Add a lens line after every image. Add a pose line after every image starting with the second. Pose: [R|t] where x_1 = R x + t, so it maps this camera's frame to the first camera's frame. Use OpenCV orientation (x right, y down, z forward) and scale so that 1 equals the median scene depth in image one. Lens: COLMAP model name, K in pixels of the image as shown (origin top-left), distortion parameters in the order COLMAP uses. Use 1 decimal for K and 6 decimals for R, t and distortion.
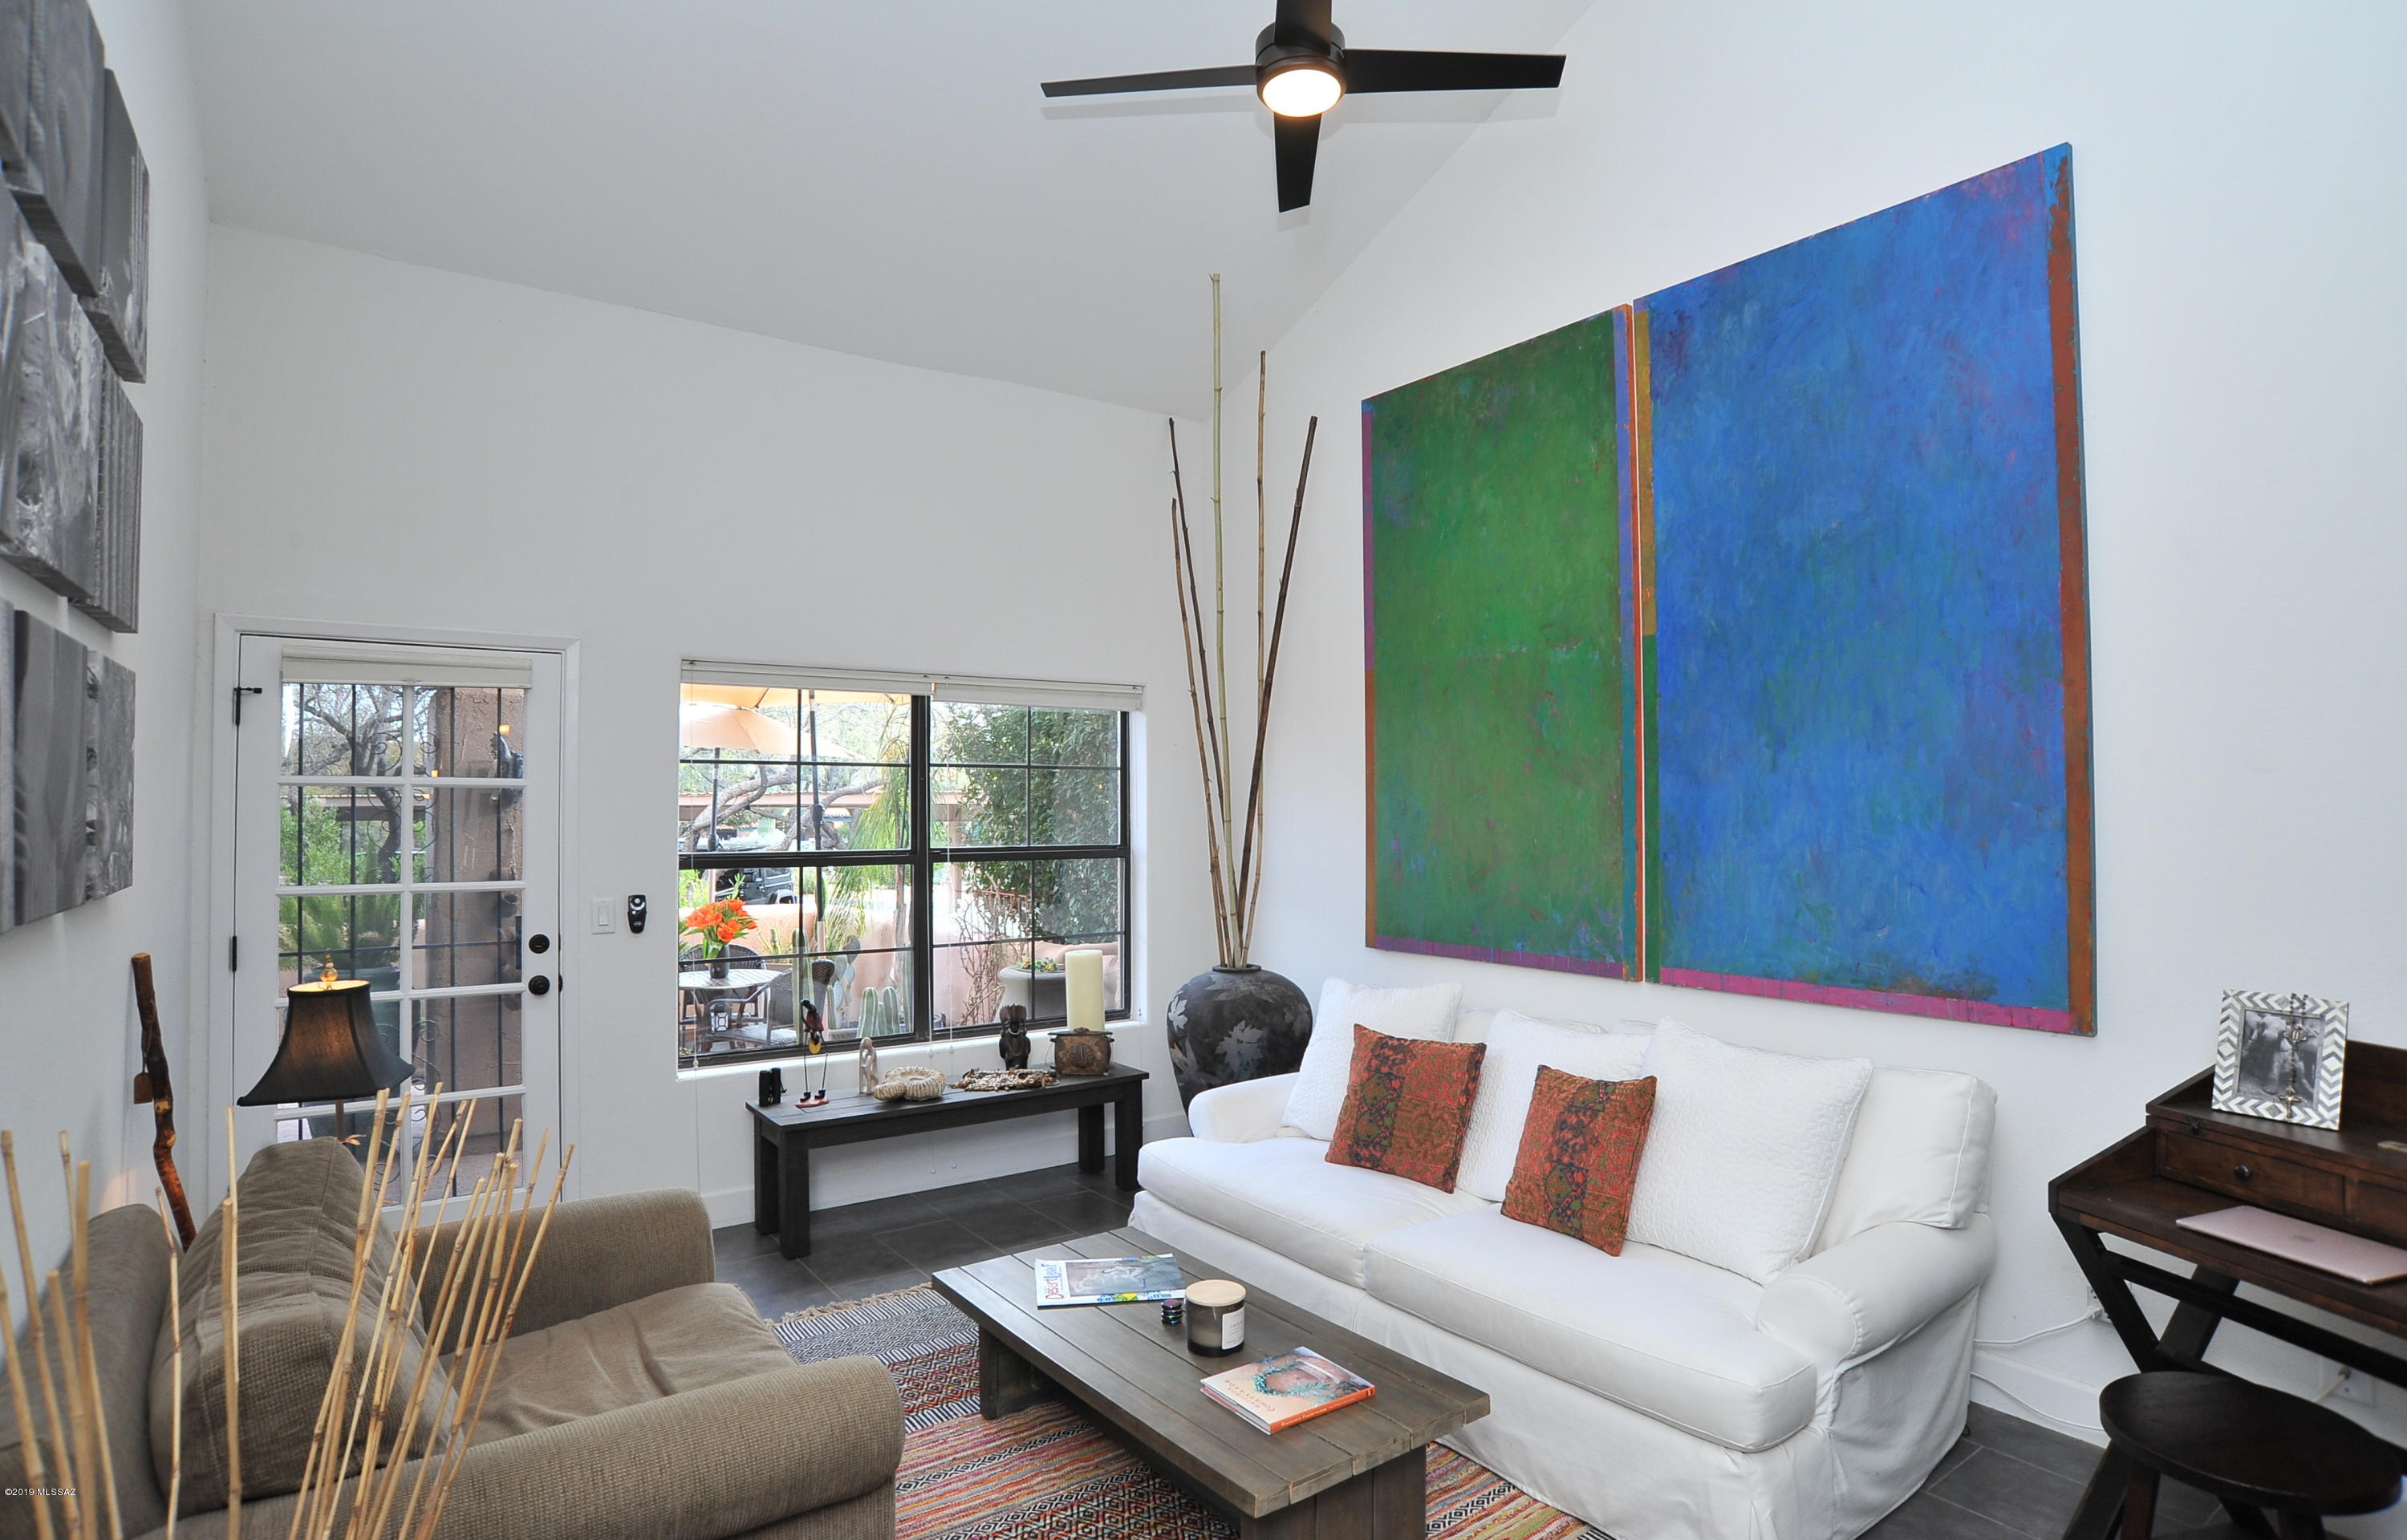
lens RADIAL K [[1275.2, 0, 1203.5], [0, 1275.2, 770.0], [0, 0, 1]] dist [-0.126716, 0.050542]
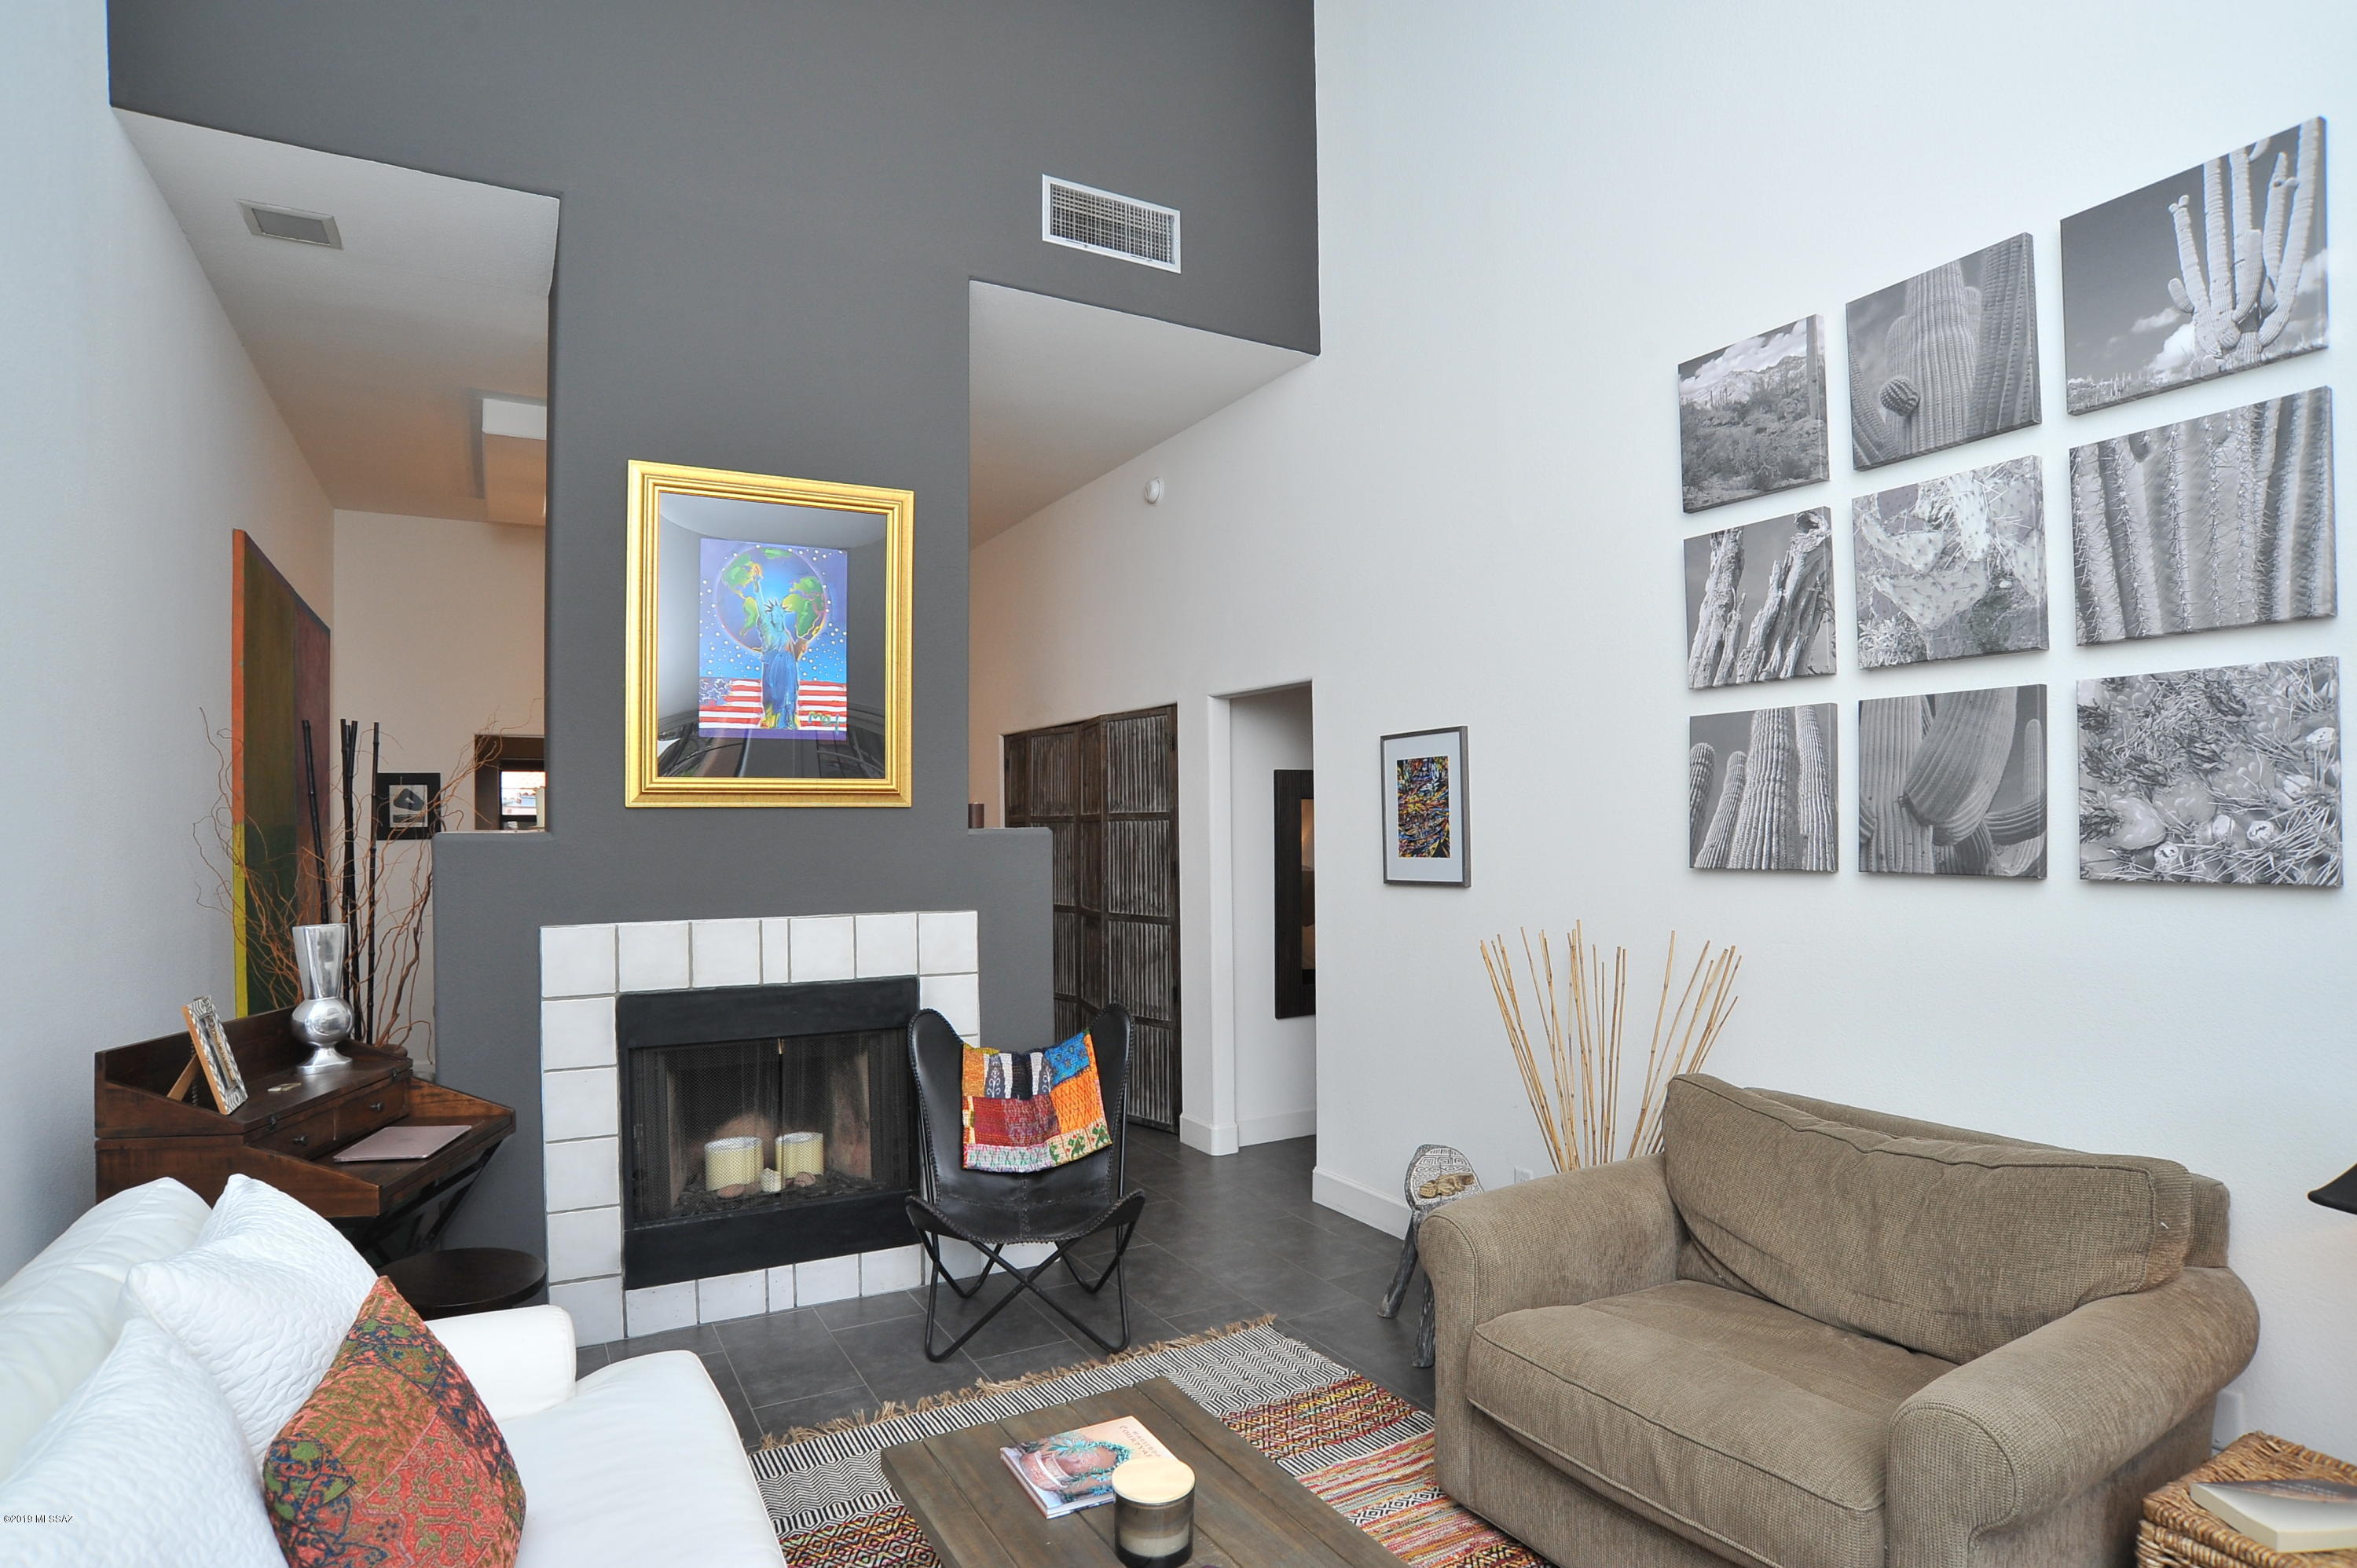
lens RADIAL K [[1203.9, 0, 1178.4], [0, 1203.9, 821.2], [0, 0, 1]] dist [-0.097192, 0.046635]
pose [[-0.993065, 0.012297, 0.116923, -0.057015], [0.008797, 0.999499, -0.030402, 0.033888], [-0.117238, -0.029163, -0.992676, 1.056252]]
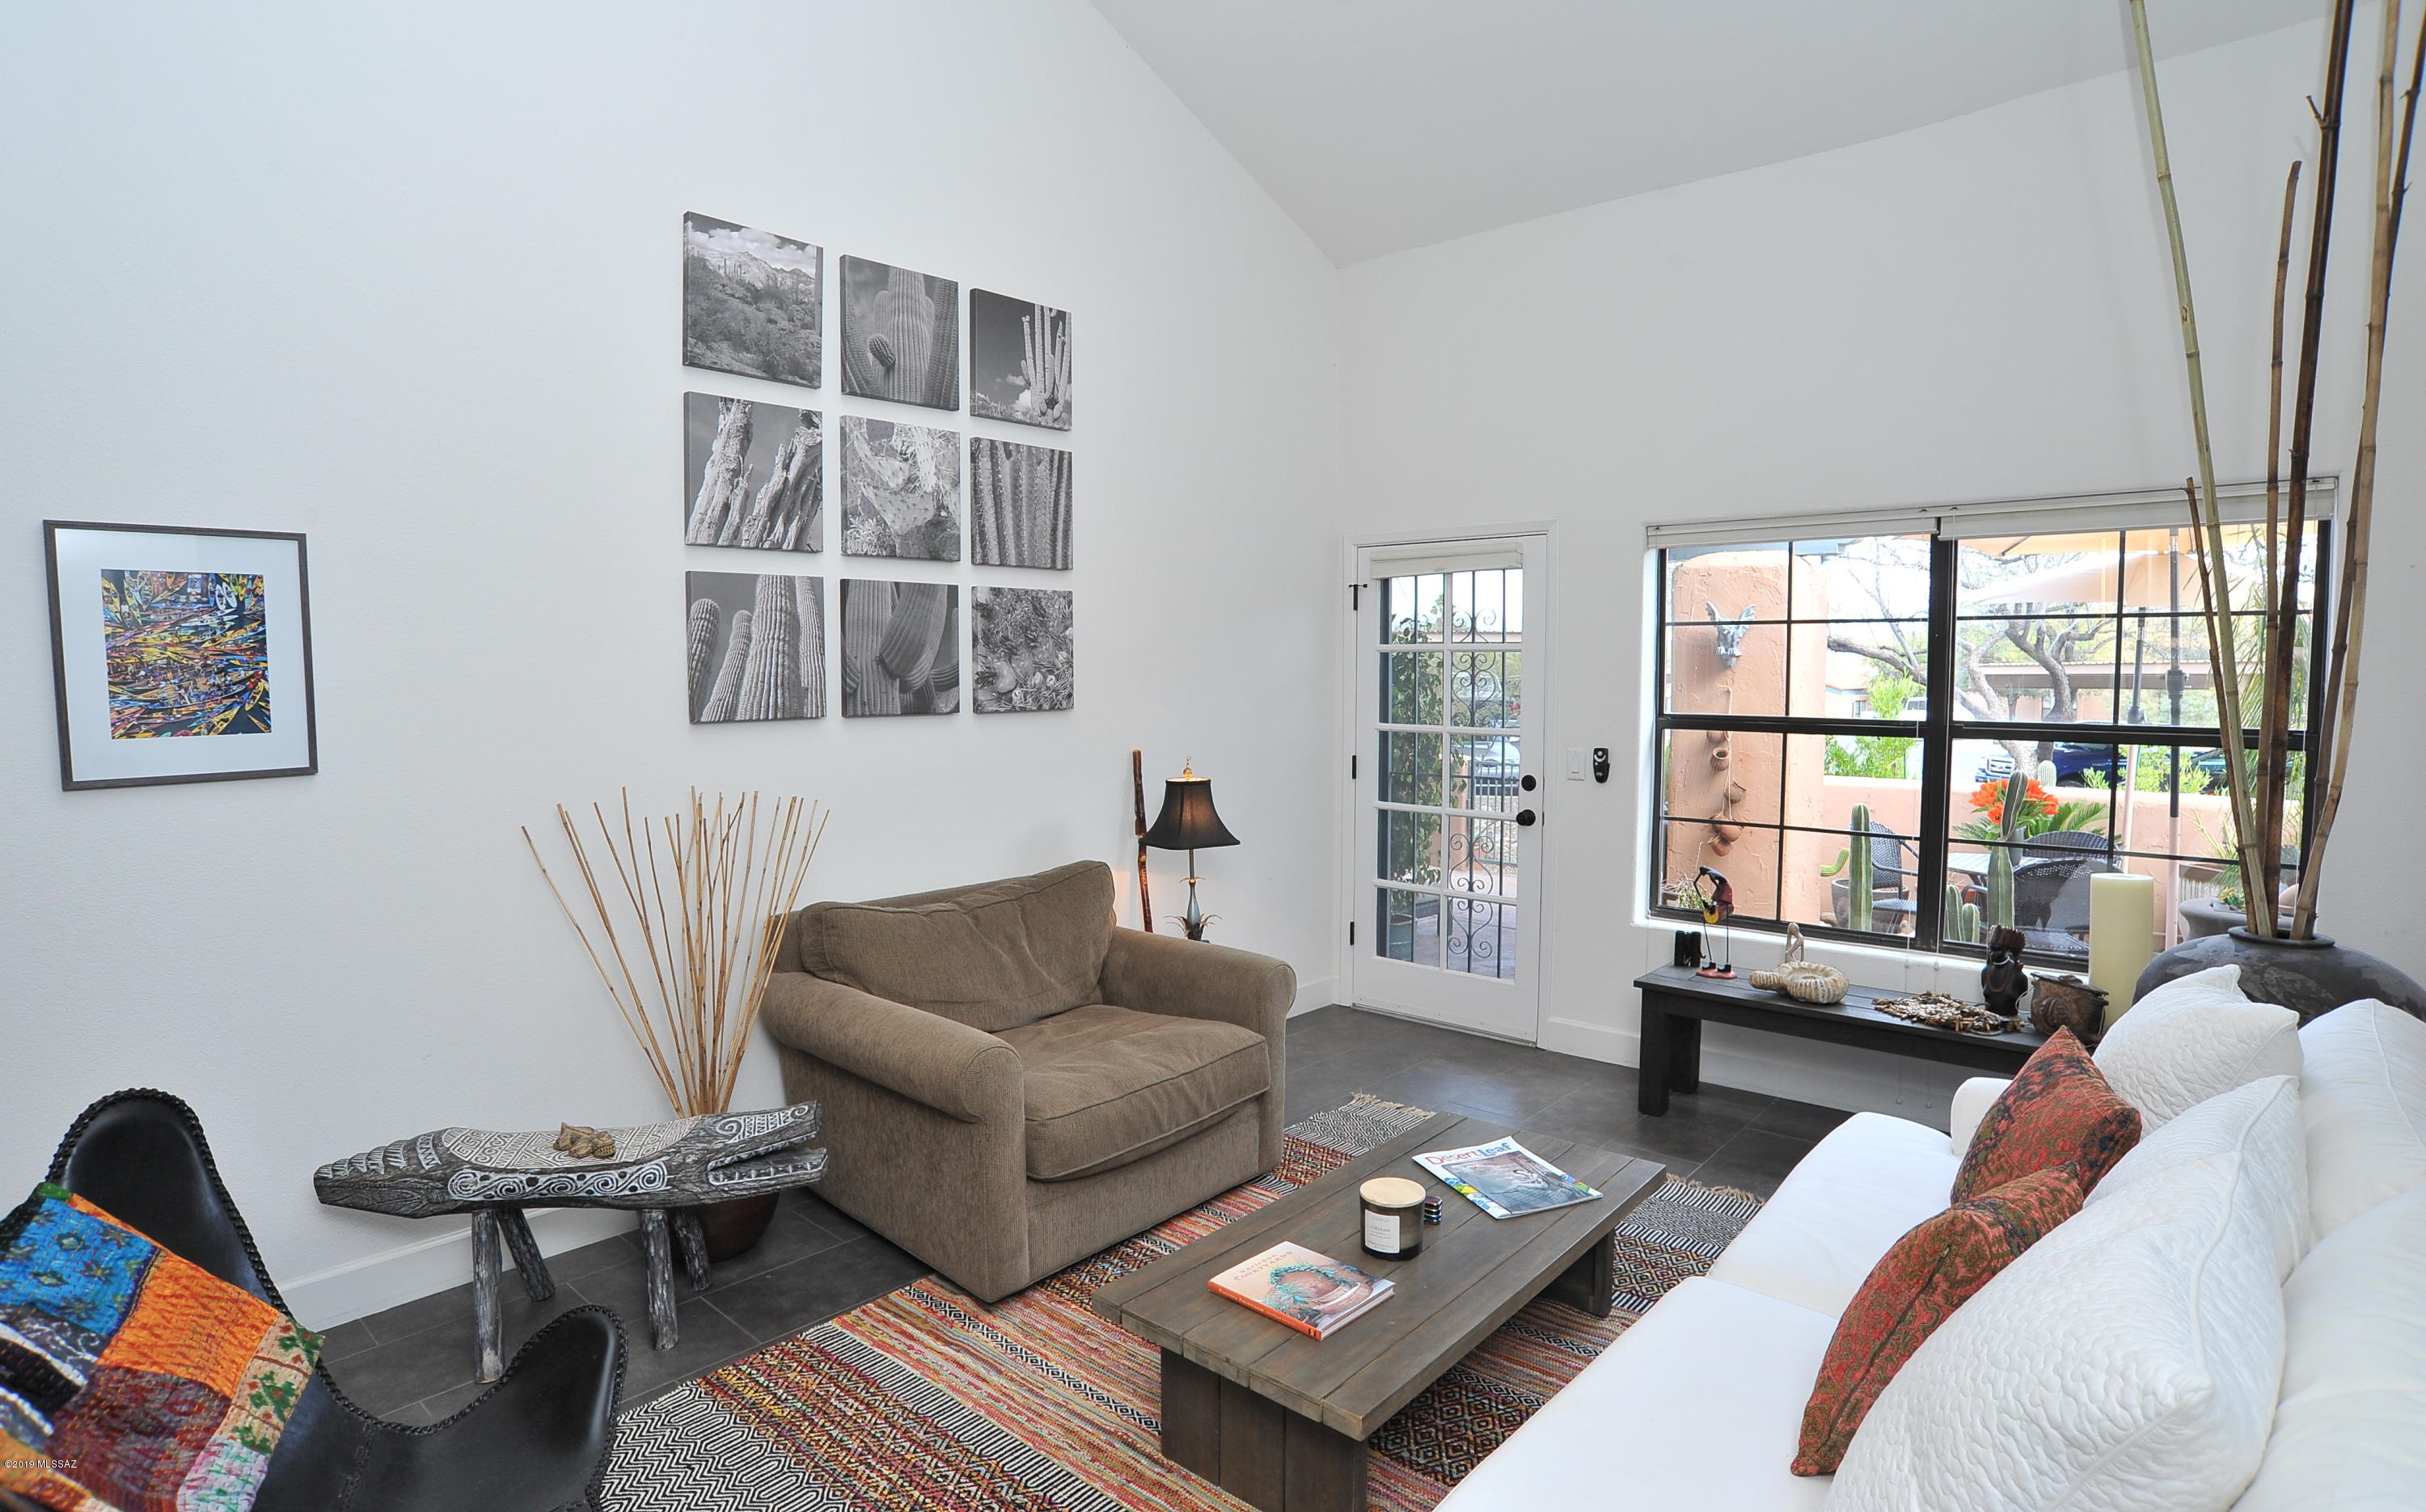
lens RADIAL K [[1275.9, 0, 1211.3], [0, 1275.9, 745.0], [0, 0, 1]] dist [-0.099890, 0.049845]
pose [[0.203106, 0.062248, -0.977176, 0.555145], [0.026847, 0.997248, 0.069107, 0.011823], [0.978789, -0.040271, 0.200875, 0.437881]]
